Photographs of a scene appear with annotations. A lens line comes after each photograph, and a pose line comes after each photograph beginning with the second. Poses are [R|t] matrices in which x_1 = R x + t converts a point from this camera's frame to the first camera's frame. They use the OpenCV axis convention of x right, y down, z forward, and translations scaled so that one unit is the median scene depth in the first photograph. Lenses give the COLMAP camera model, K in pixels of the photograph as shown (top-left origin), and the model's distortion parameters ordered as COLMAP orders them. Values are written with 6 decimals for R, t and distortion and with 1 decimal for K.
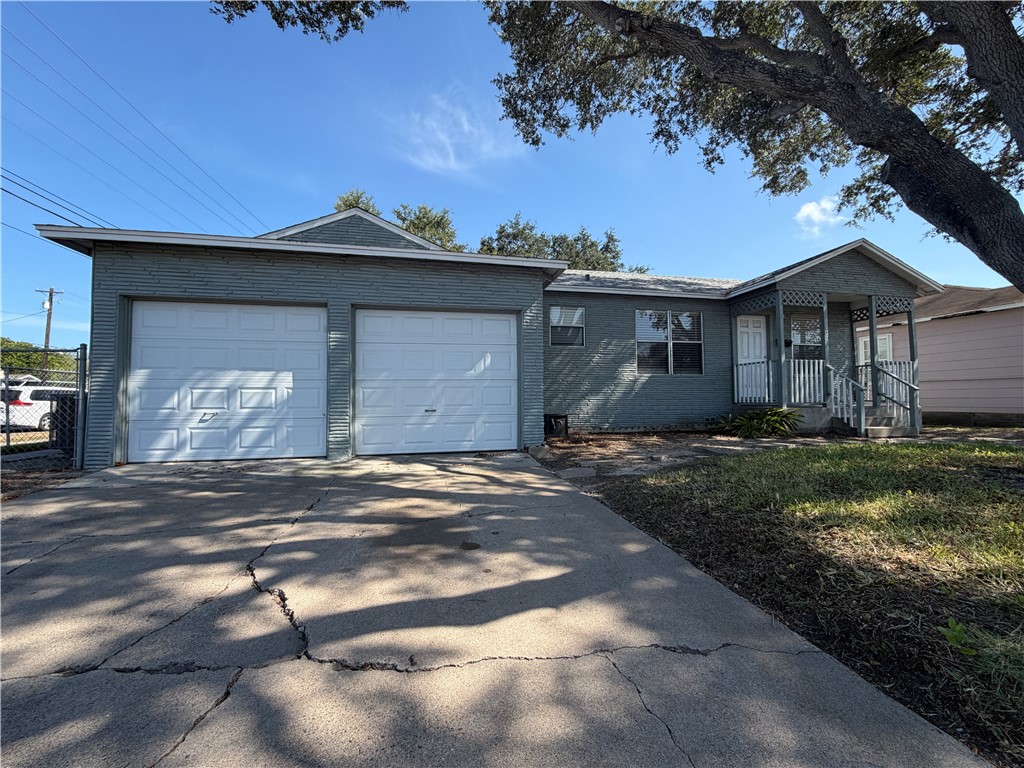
lens RADIAL K [[406.1, 0, 508.9], [0, 406.1, 385.7], [0, 0, 1]] dist [-0.001927, -0.000427]
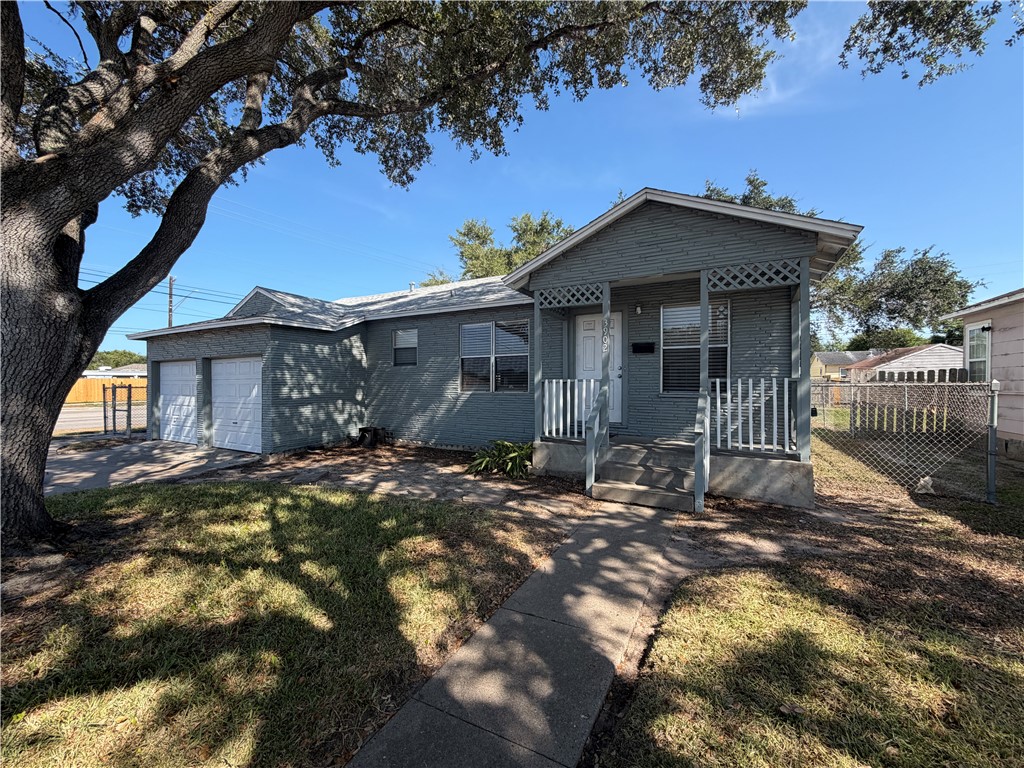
lens RADIAL K [[406.1, 0, 508.9], [0, 406.1, 385.7], [0, 0, 1]] dist [-0.001927, -0.000427]
pose [[0.756943, 0.008097, -0.653431, 1.049796], [0.017561, 0.999310, 0.032726, -0.072791], [0.653245, -0.036247, 0.756278, 0.339768]]
